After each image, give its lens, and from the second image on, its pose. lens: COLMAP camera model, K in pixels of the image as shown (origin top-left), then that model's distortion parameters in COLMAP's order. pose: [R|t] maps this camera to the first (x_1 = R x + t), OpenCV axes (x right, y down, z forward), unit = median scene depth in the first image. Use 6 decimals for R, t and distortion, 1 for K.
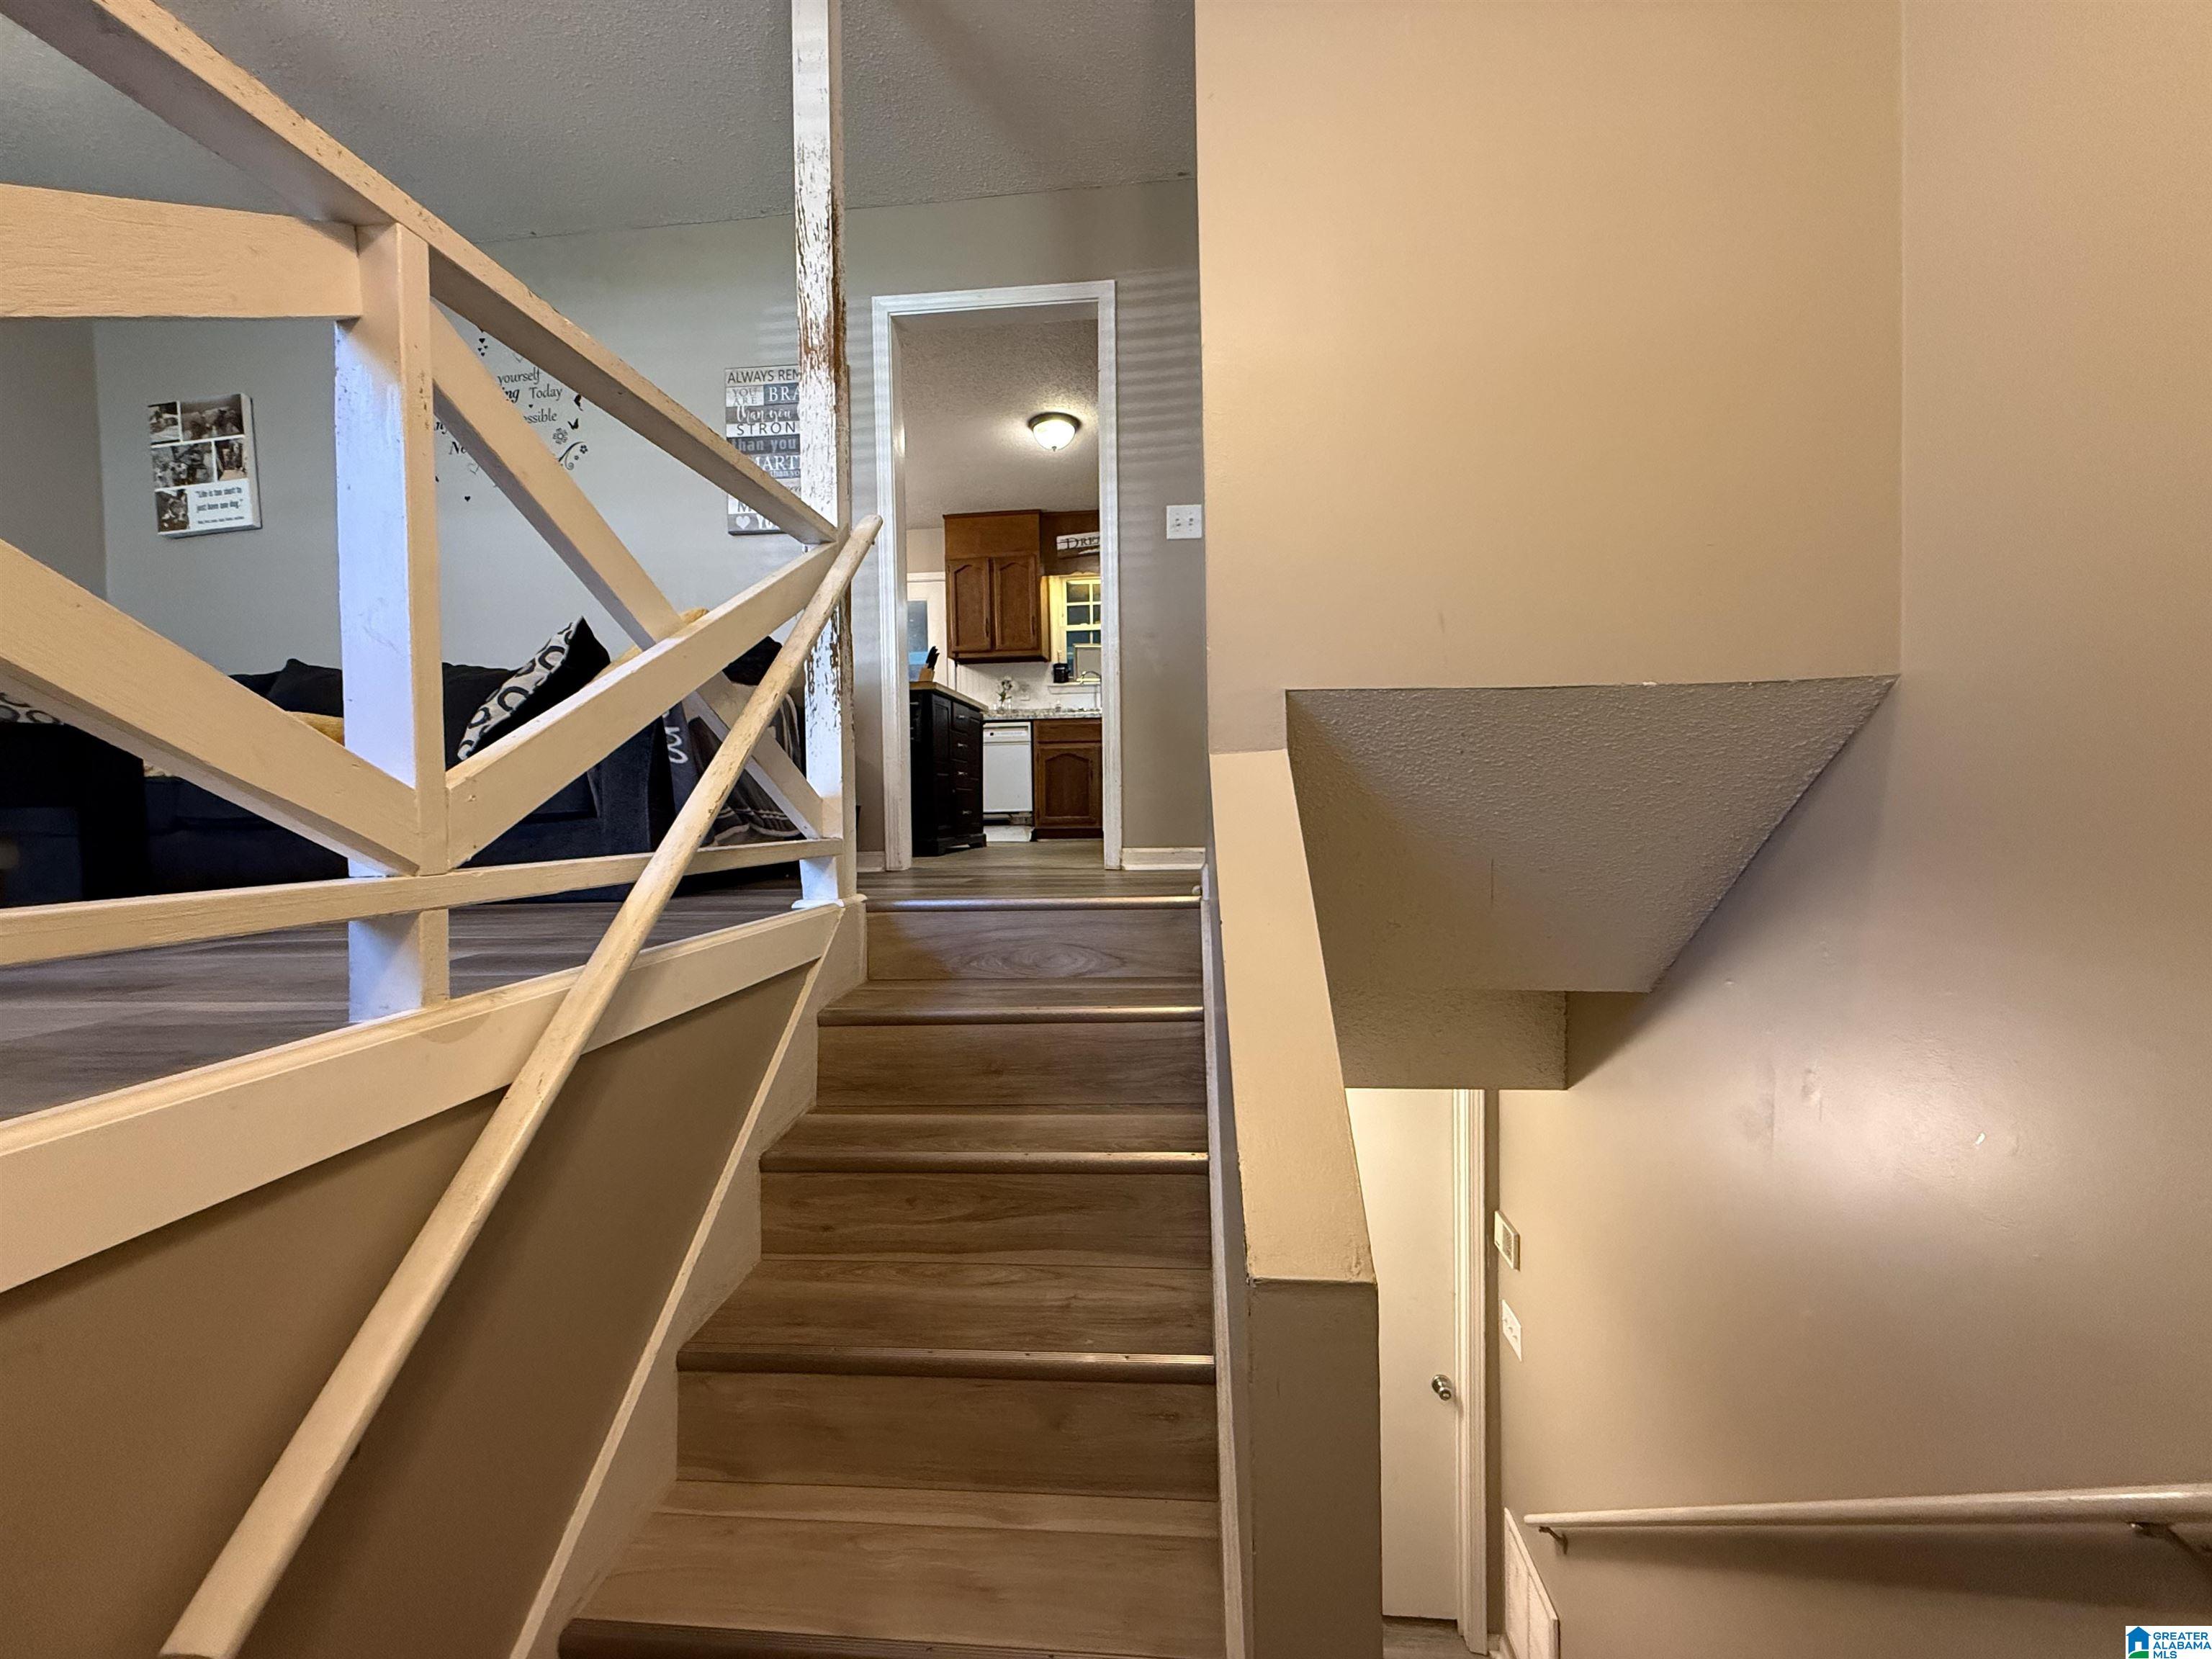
lens RADIAL K [[882.2, 0, 1106.1], [0, 882.2, 828.3], [0, 0, 1]] dist [0.000220, 0.000462]
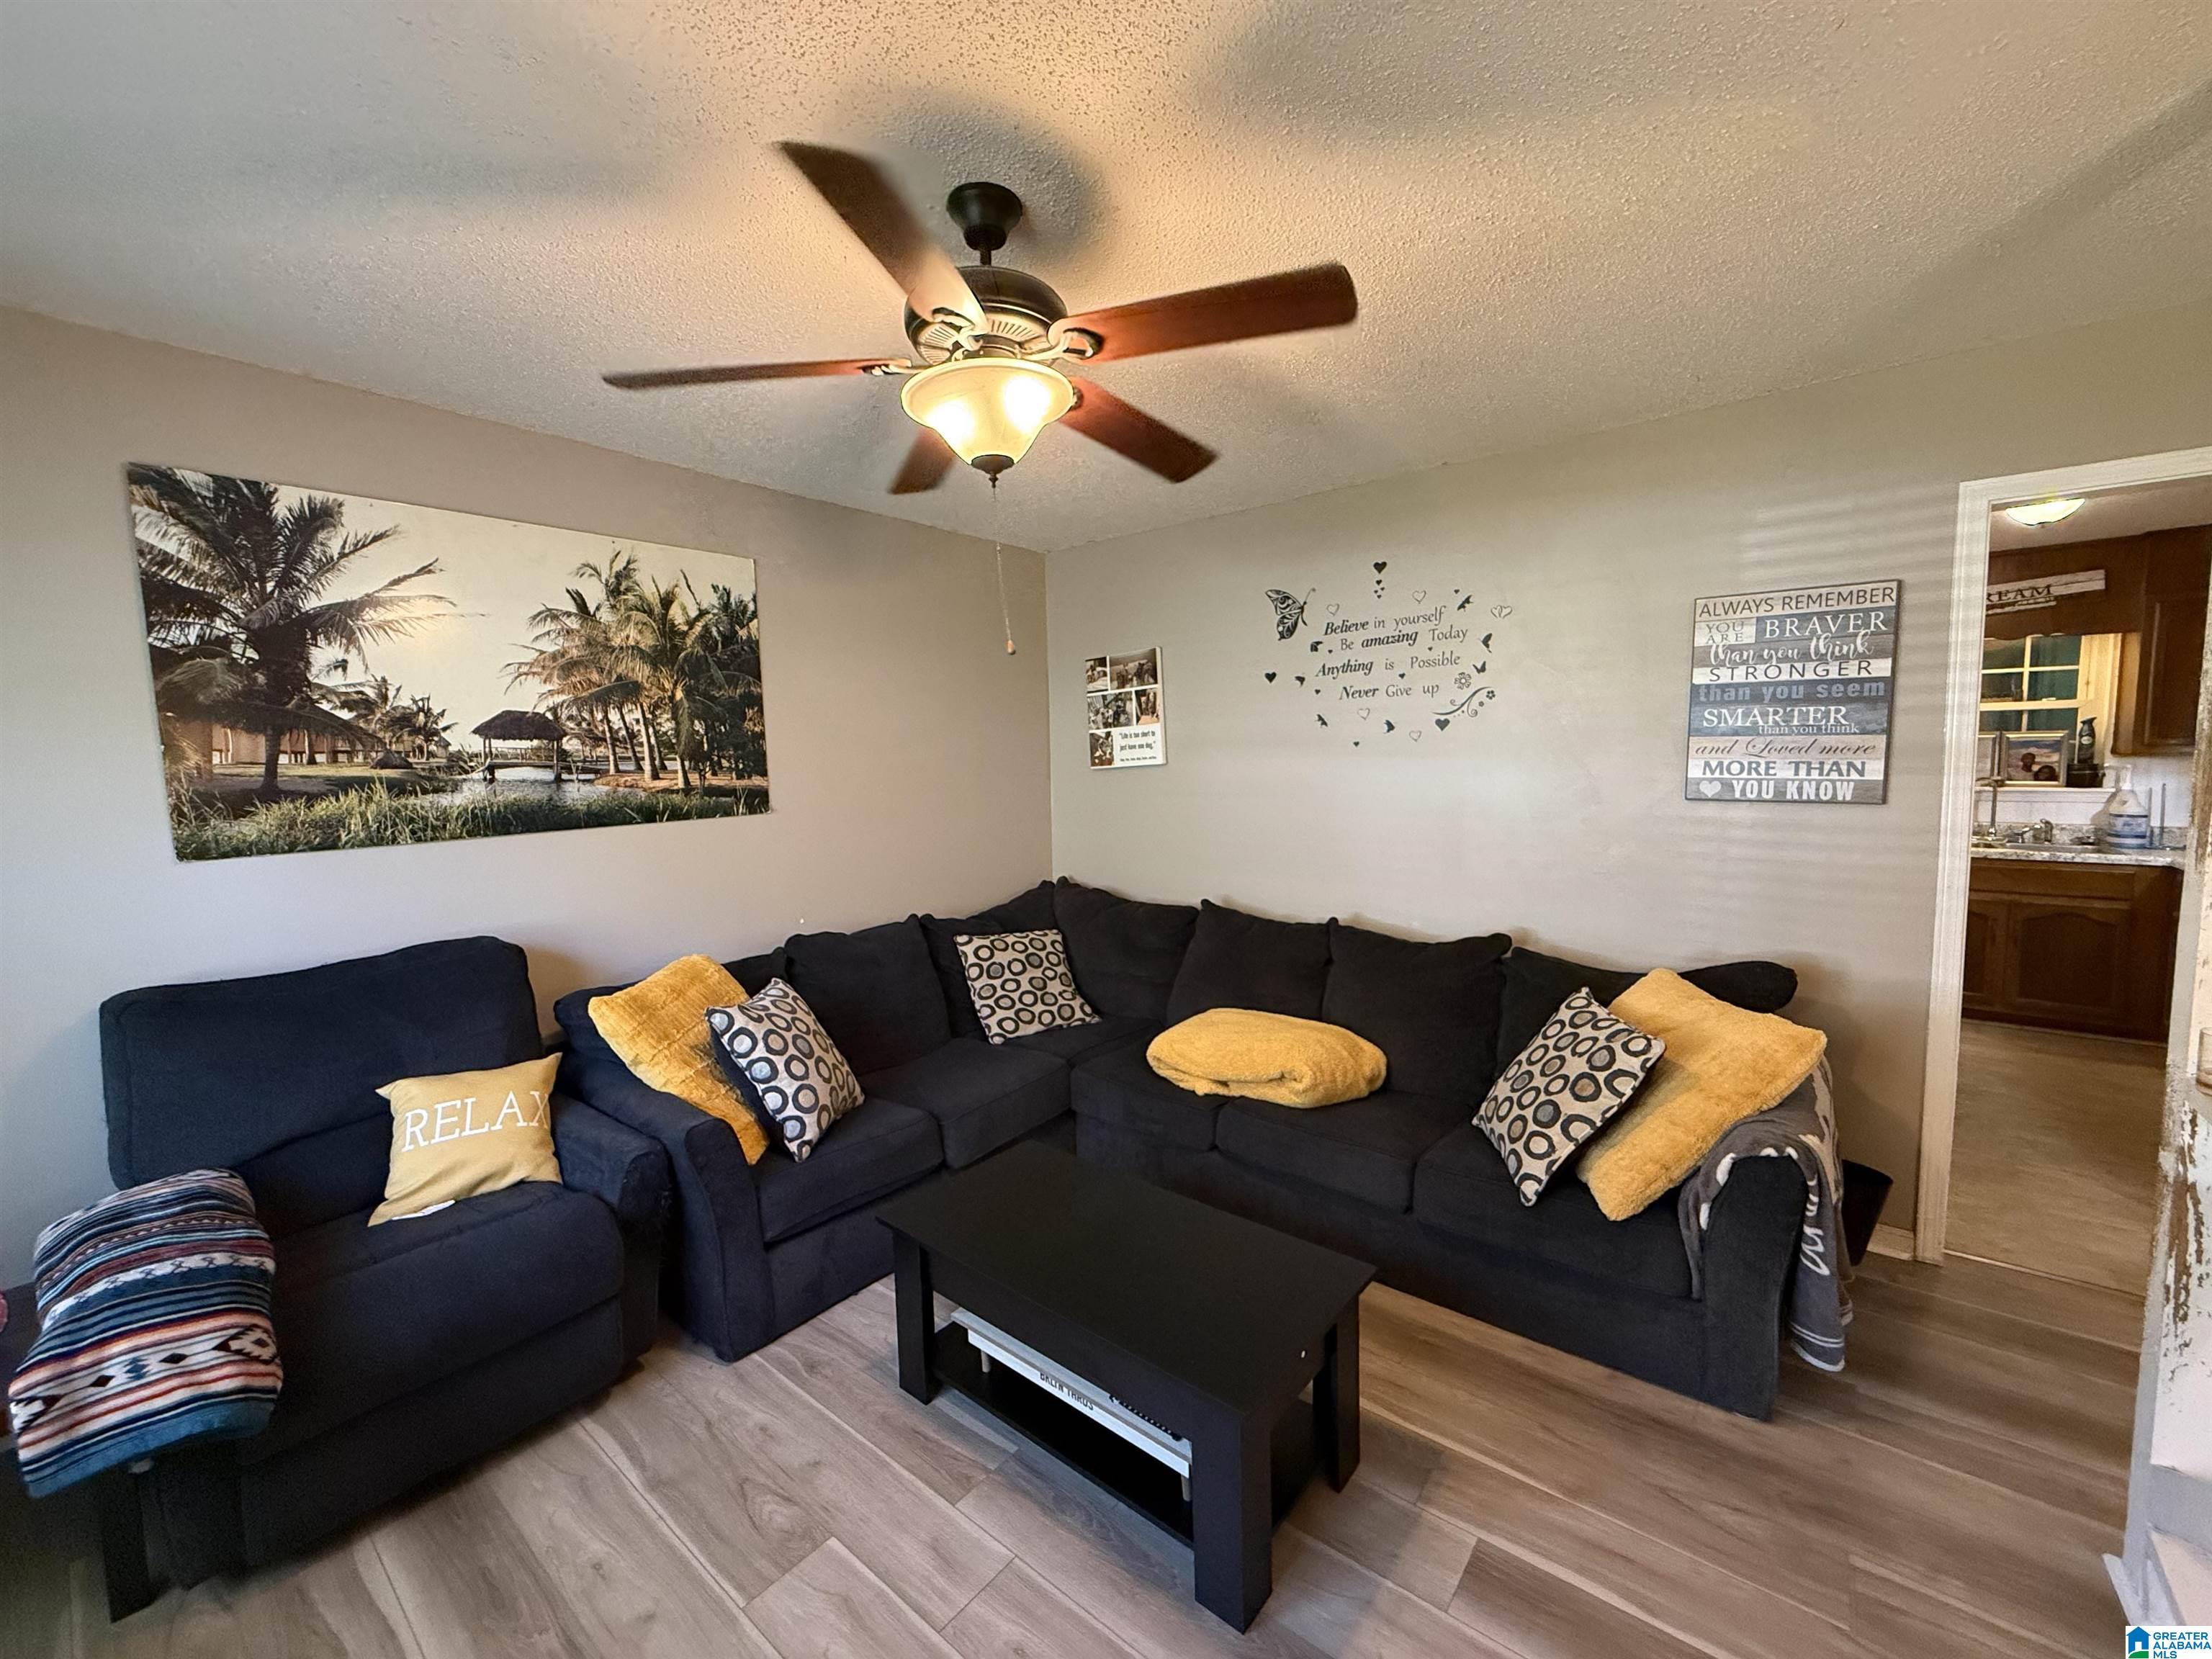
lens RADIAL K [[882.2, 0, 1101.7], [0, 882.2, 828.5], [0, 0, 1]] dist [0.000220, 0.000462]
pose [[0.834171, 0.050098, -0.549225, -0.405390], [-0.010299, 0.997107, 0.075310, -0.343958], [0.551409, -0.057165, 0.832274, 0.012109]]
